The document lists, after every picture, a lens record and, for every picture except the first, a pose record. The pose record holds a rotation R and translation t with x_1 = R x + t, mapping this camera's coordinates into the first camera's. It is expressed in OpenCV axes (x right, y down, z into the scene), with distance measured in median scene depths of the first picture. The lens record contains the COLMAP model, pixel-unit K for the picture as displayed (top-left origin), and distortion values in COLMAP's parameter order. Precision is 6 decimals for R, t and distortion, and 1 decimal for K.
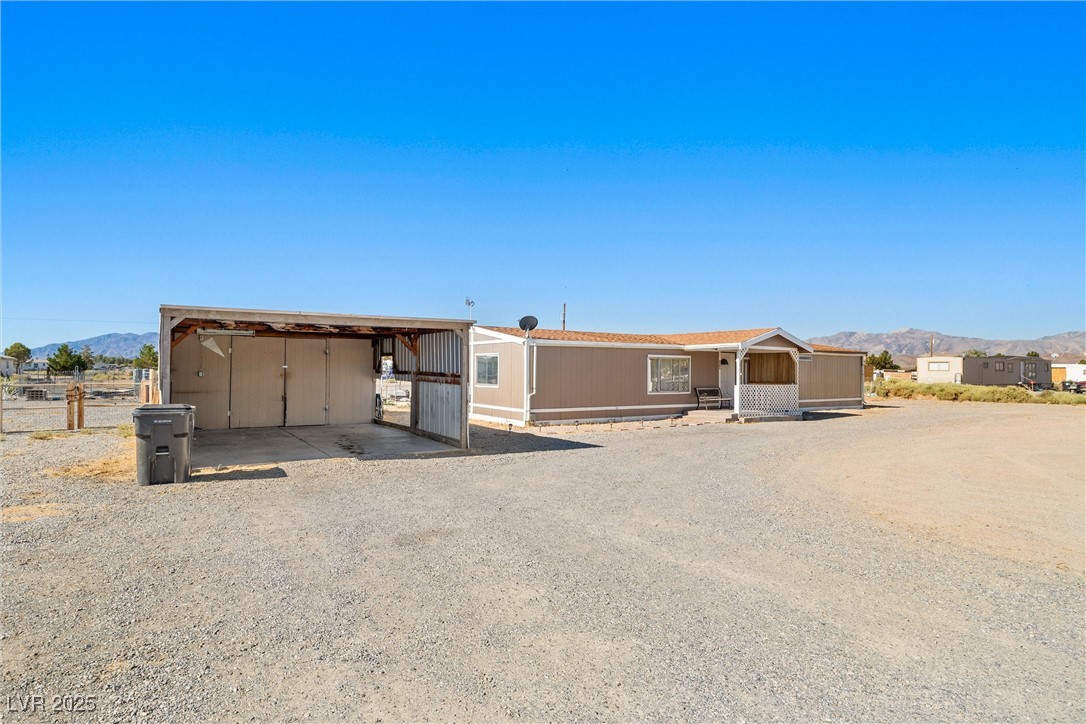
lens RADIAL K [[578.8, 0, 543.0], [0, 578.8, 362.0], [0, 0, 1]] dist [-0.001415, 0.000214]
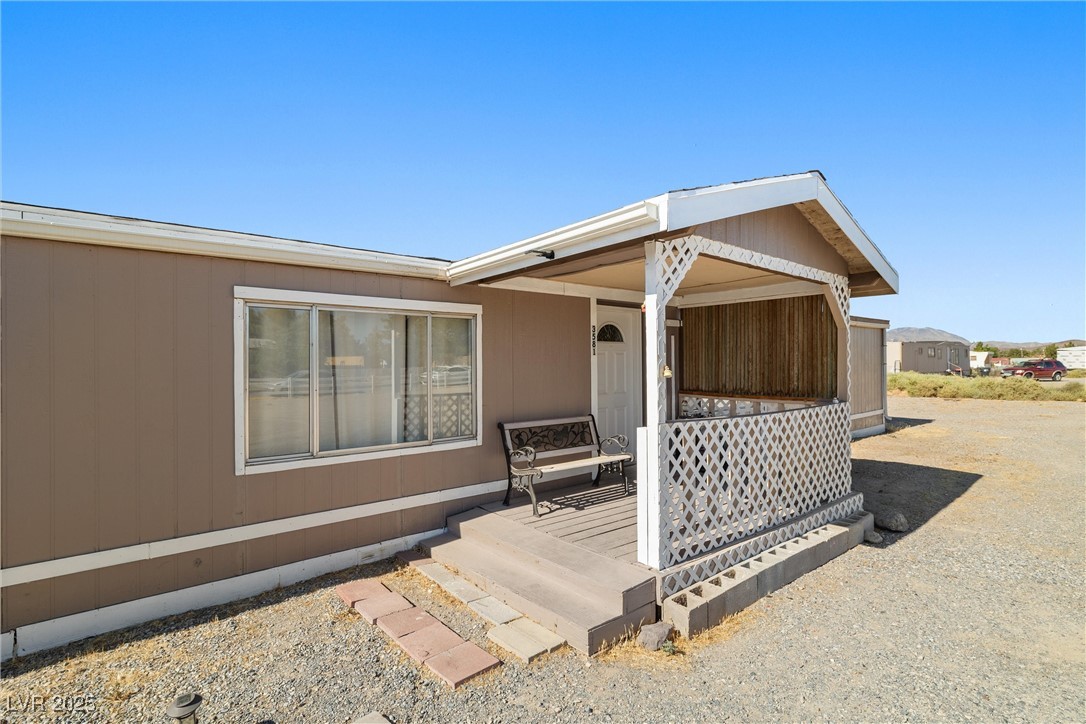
lens RADIAL K [[514.8, 0, 539.1], [0, 514.8, 359.1], [0, 0, 1]] dist [-0.000758, -0.000352]
pose [[0.993017, -0.015185, 0.116987, 0.281012], [0.014665, 0.999878, 0.005302, 0.014872], [-0.117053, -0.003549, 0.993119, 0.839455]]
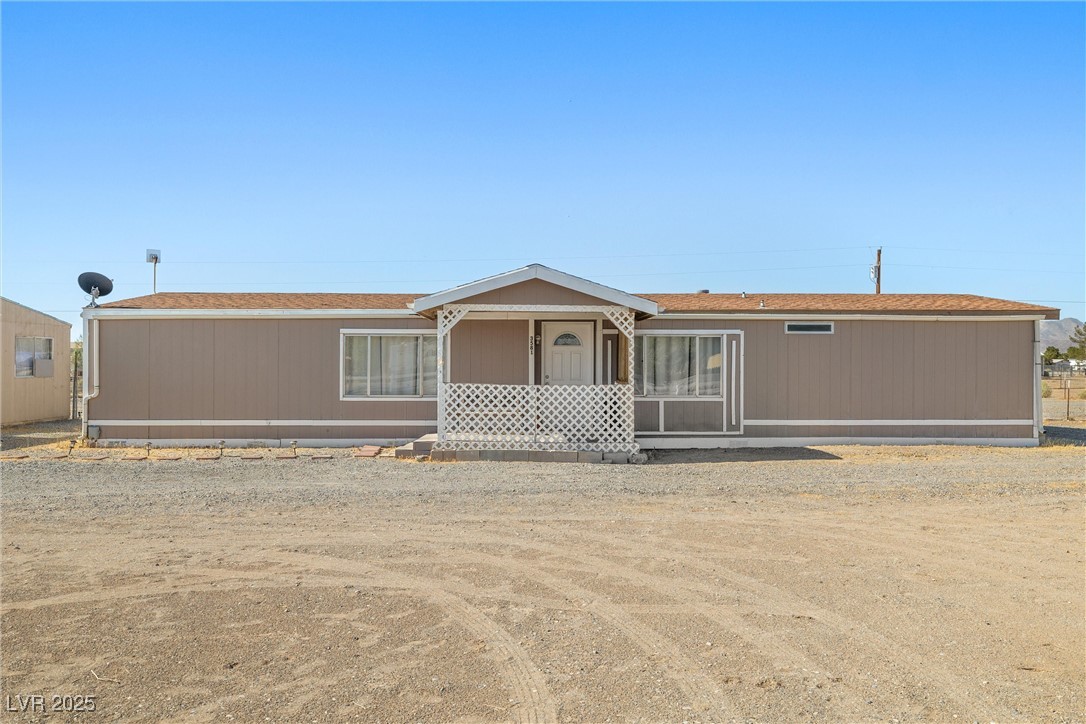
lens RADIAL K [[776.7, 0, 543.0], [0, 776.7, 362.0], [0, 0, 1]] dist [-0.001605, -0.001363]
pose [[0.849635, -0.003040, -0.527363, 0.772432], [0.012556, 0.999817, 0.014466, 0.011113], [0.527222, -0.018913, 0.849517, 0.492586]]
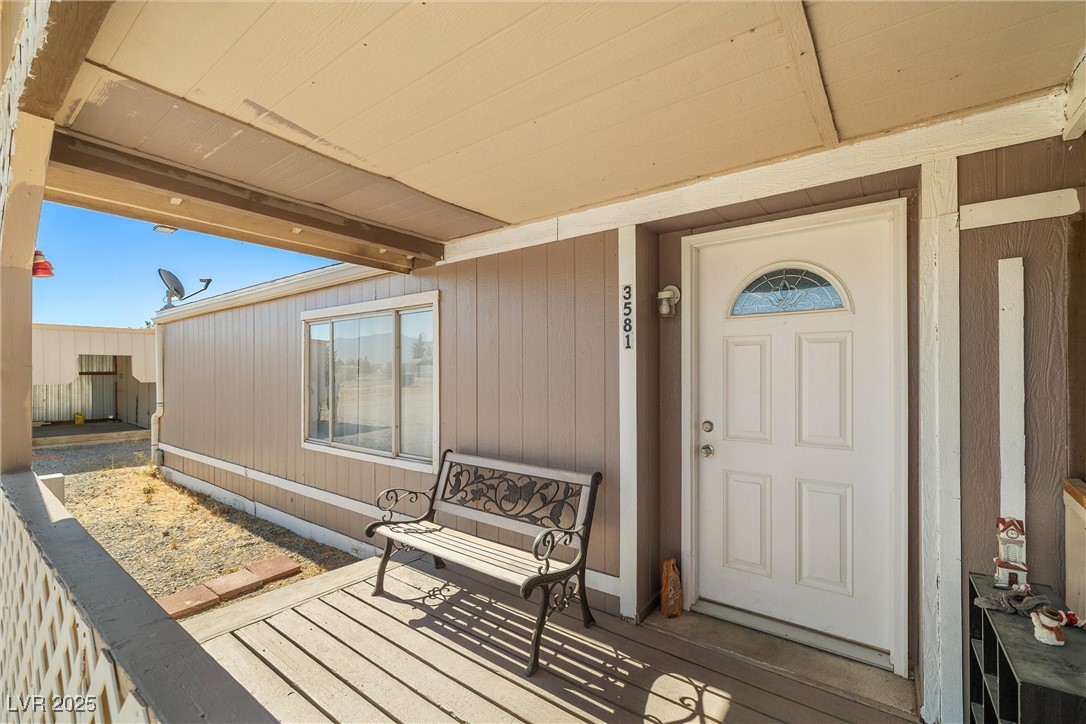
lens RADIAL K [[471.5, 0, 542.9], [0, 471.5, 370.0], [0, 0, 1]] dist [-0.000661, -0.000055]
pose [[0.353338, -0.011168, -0.935429, 0.468349], [0.014931, 0.999869, -0.006297, 0.021098], [0.935377, -0.011741, 0.353458, 1.079329]]
